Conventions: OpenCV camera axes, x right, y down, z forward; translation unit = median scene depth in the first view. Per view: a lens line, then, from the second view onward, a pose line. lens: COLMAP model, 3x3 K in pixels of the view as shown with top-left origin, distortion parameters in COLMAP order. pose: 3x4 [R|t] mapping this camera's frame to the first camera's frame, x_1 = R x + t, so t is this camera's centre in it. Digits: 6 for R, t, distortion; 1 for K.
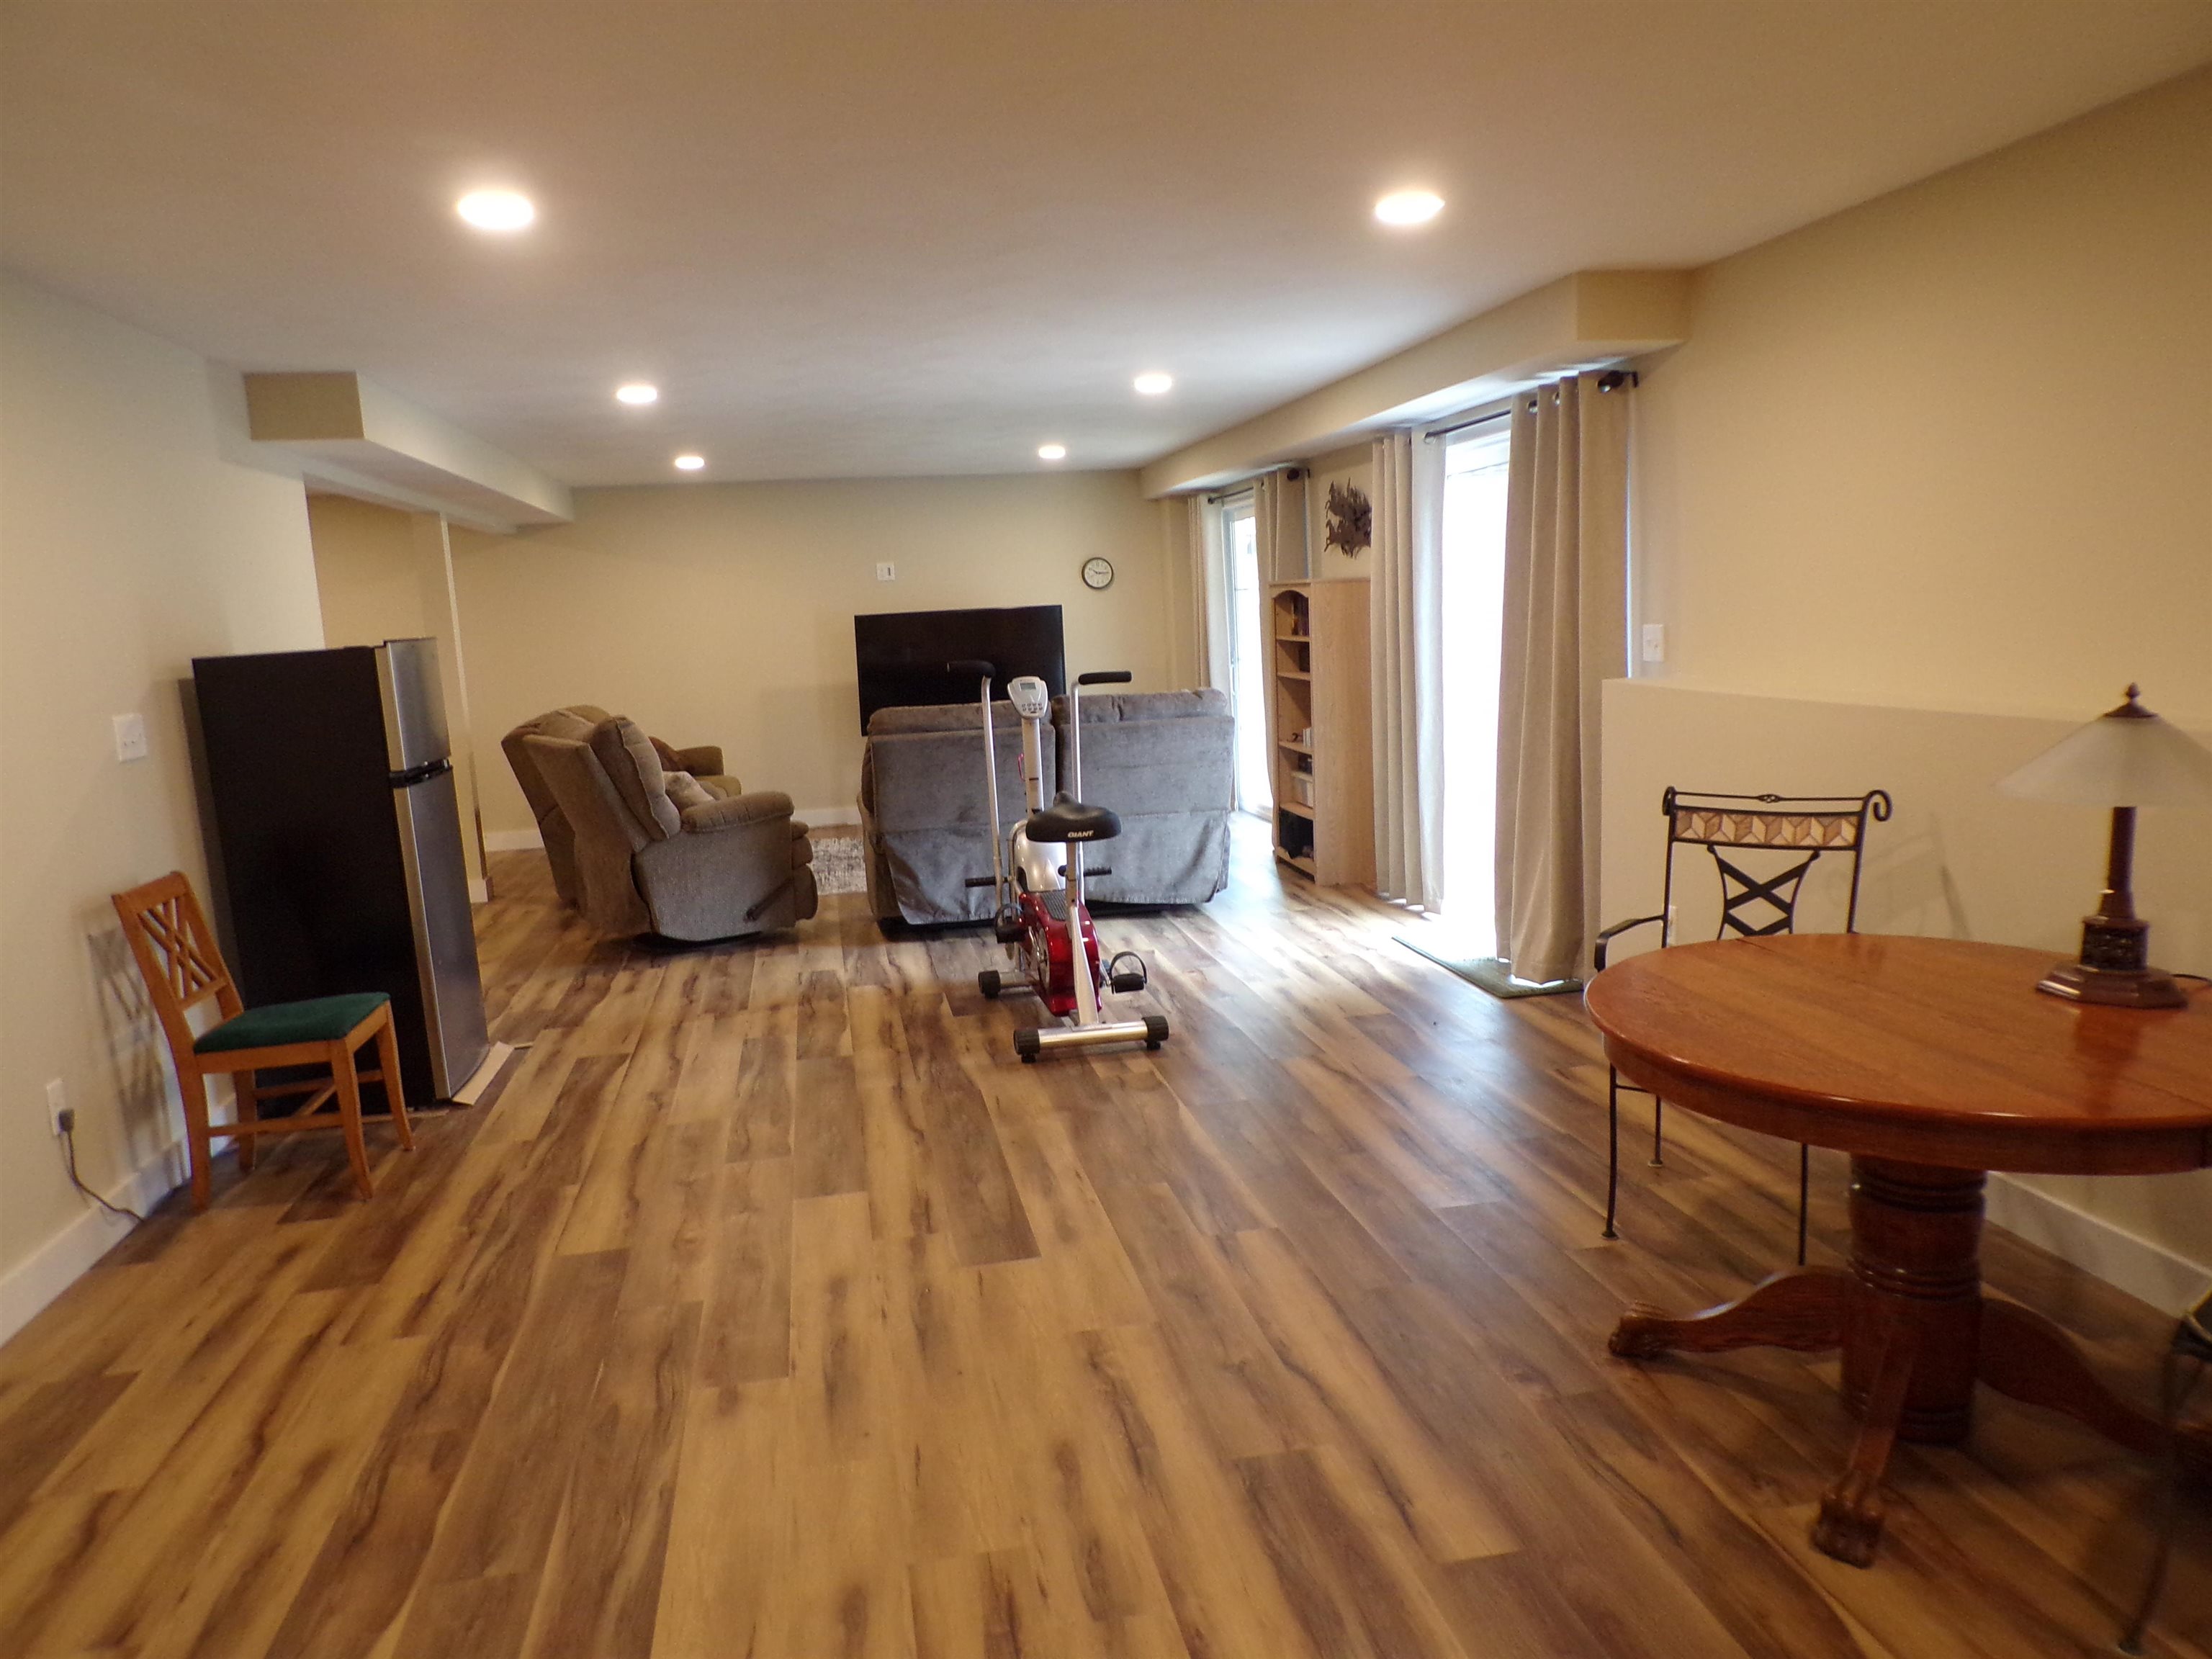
lens RADIAL K [[1501.6, 0, 1121.1], [0, 1501.6, 831.1], [0, 0, 1]] dist [-0.024754, 0.026965]
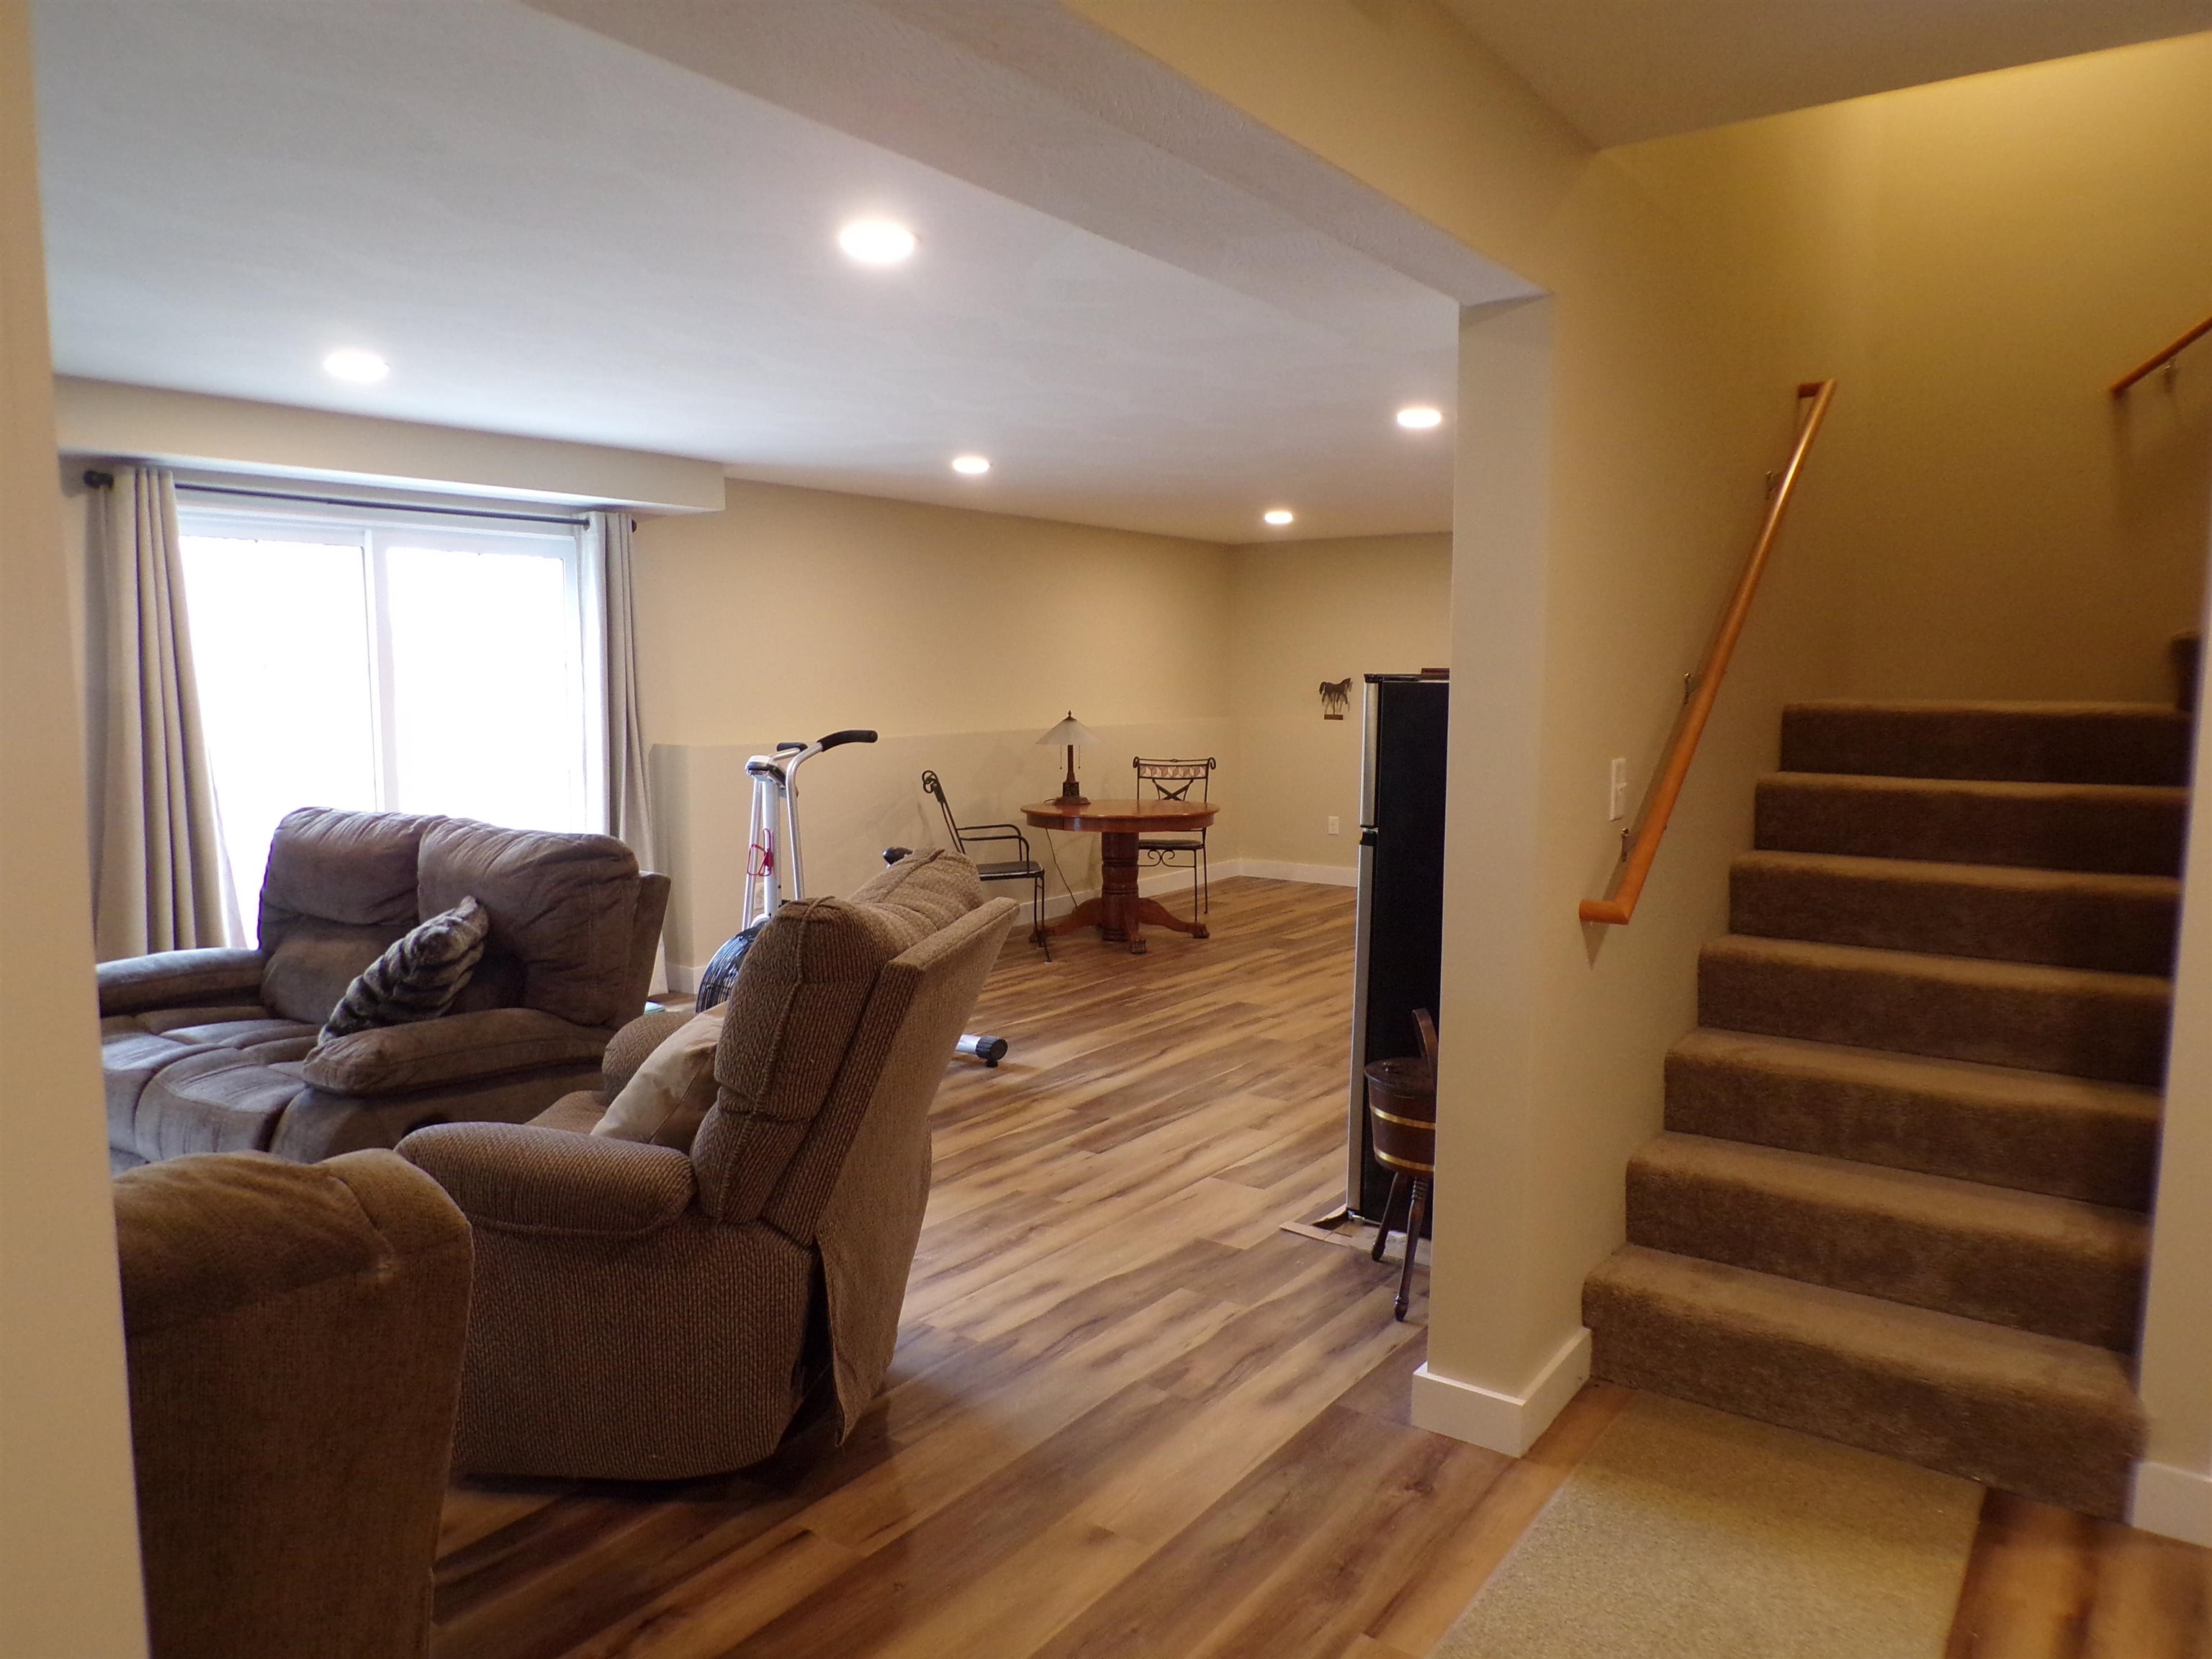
lens RADIAL K [[1501.6, 0, 1114.7], [0, 1501.6, 831.1], [0, 0, 1]] dist [-0.024754, 0.026965]
pose [[-0.686117, -0.037428, 0.726528, -0.931415], [0.131943, 0.975711, 0.174870, -0.205529], [-0.715426, 0.215841, -0.664513, 1.616074]]
